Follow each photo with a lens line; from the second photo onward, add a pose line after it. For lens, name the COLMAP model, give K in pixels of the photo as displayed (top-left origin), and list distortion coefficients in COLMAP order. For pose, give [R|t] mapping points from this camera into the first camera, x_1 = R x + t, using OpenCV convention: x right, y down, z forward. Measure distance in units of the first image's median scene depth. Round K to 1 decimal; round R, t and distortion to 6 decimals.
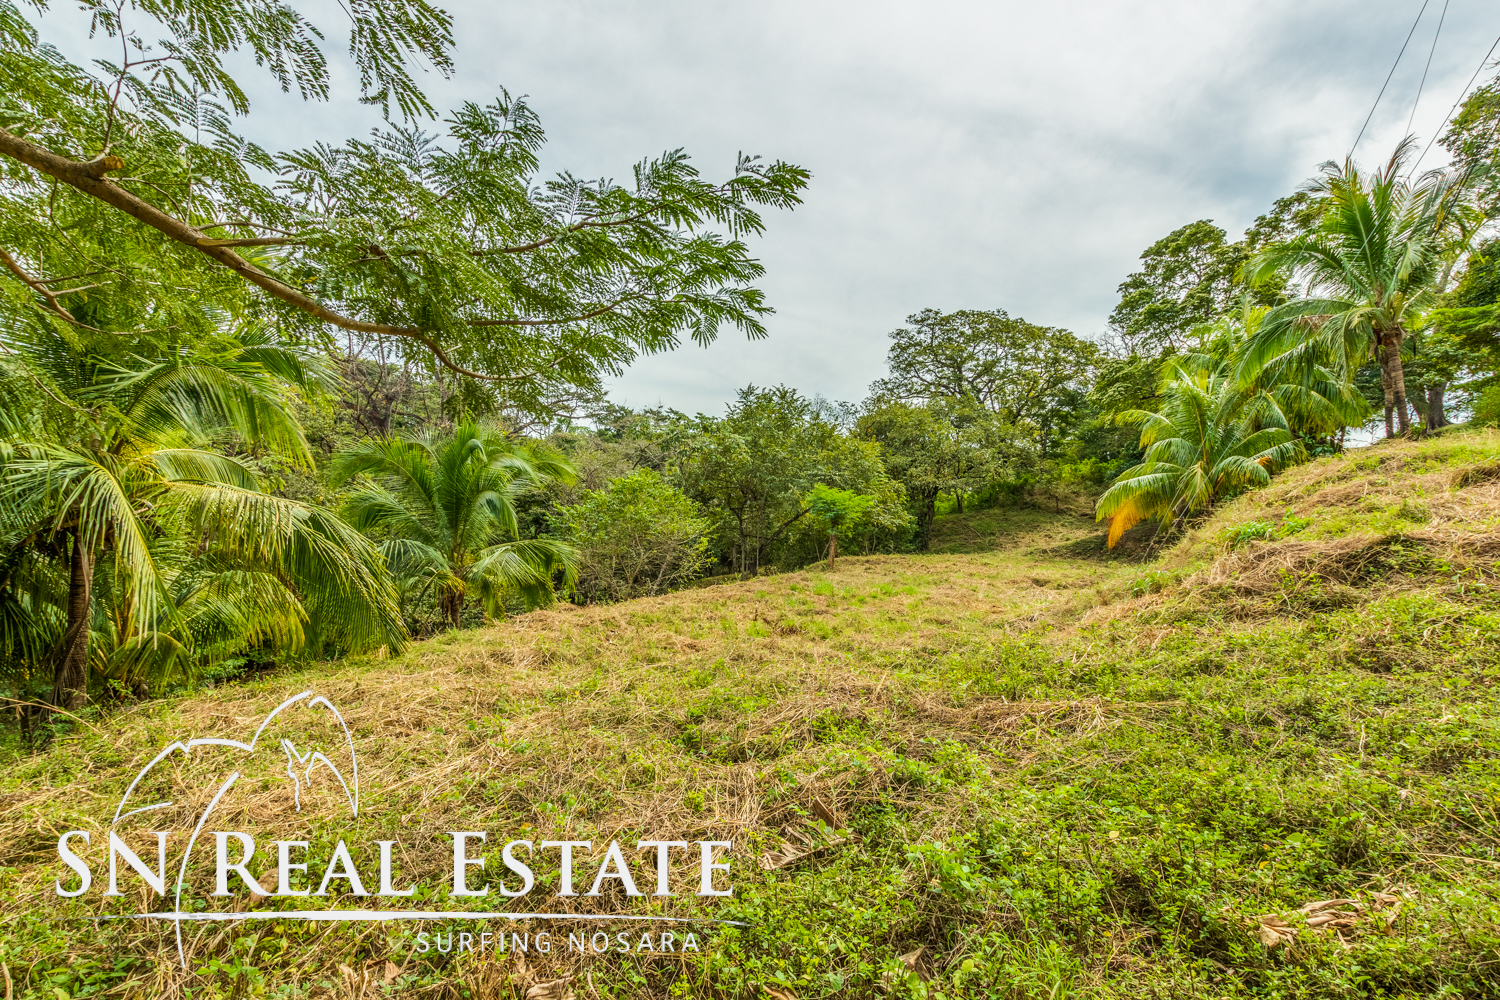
lens RADIAL K [[687.1, 0, 753.9], [0, 687.1, 504.1], [0, 0, 1]] dist [0.001143, -0.003648]
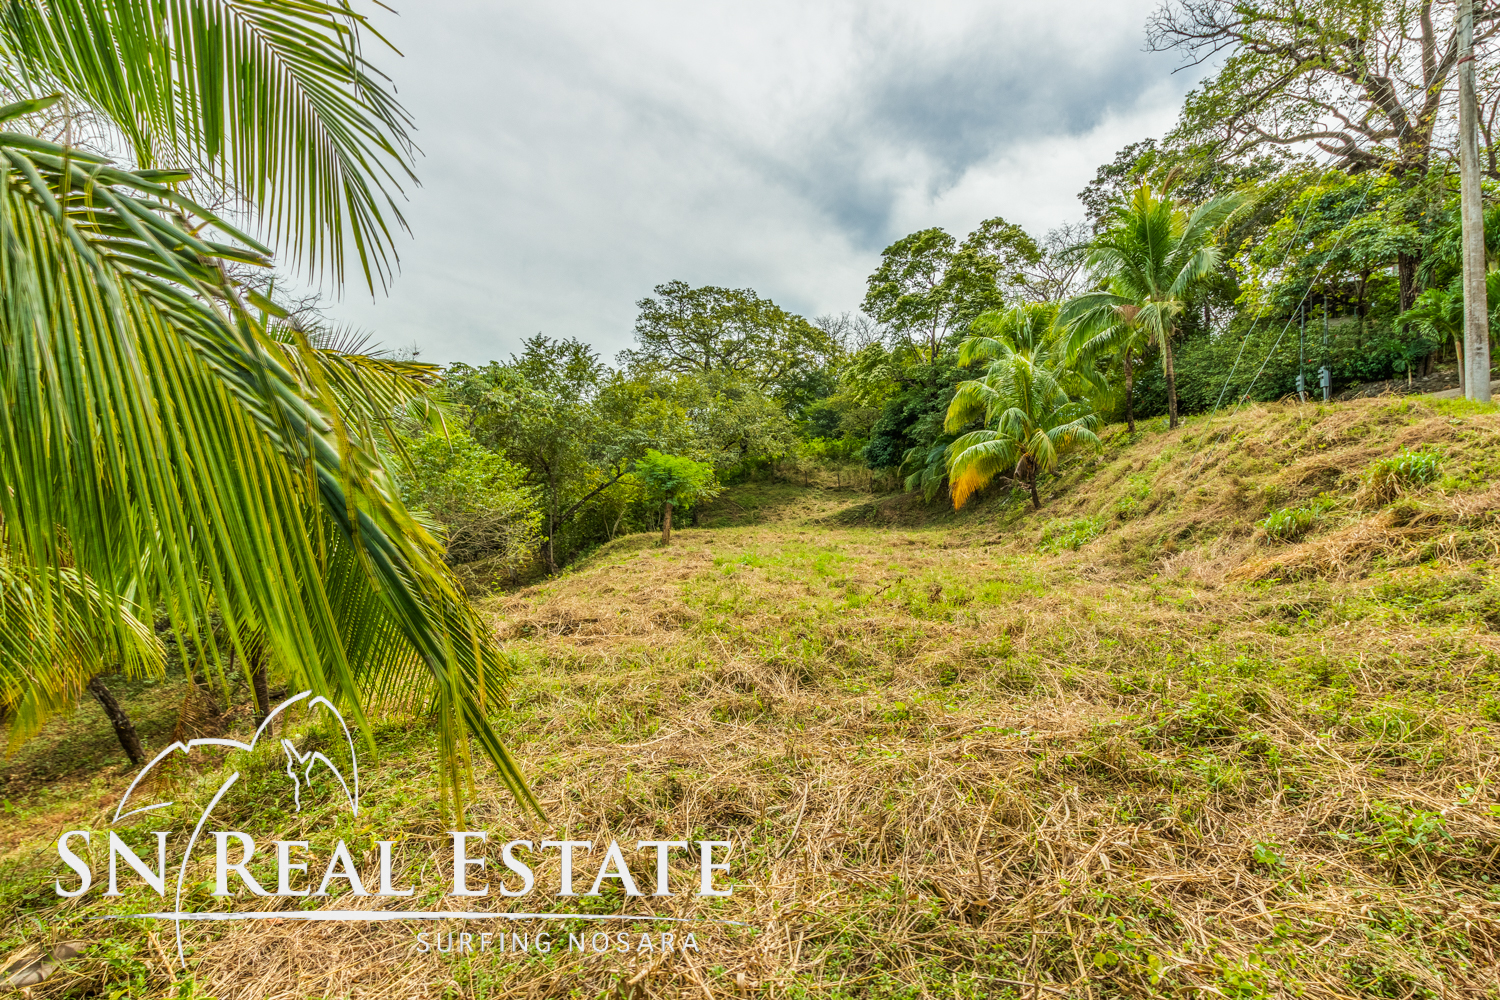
lens RADIAL K [[692.4, 0, 750.0], [0, 692.4, 500.0], [0, 0, 1]] dist [0.022766, -0.000182]
pose [[0.885414, -0.019162, 0.464407, -0.155757], [0.013284, 0.999785, 0.015927, 0.017234], [-0.464613, -0.007933, 0.885478, 0.101801]]
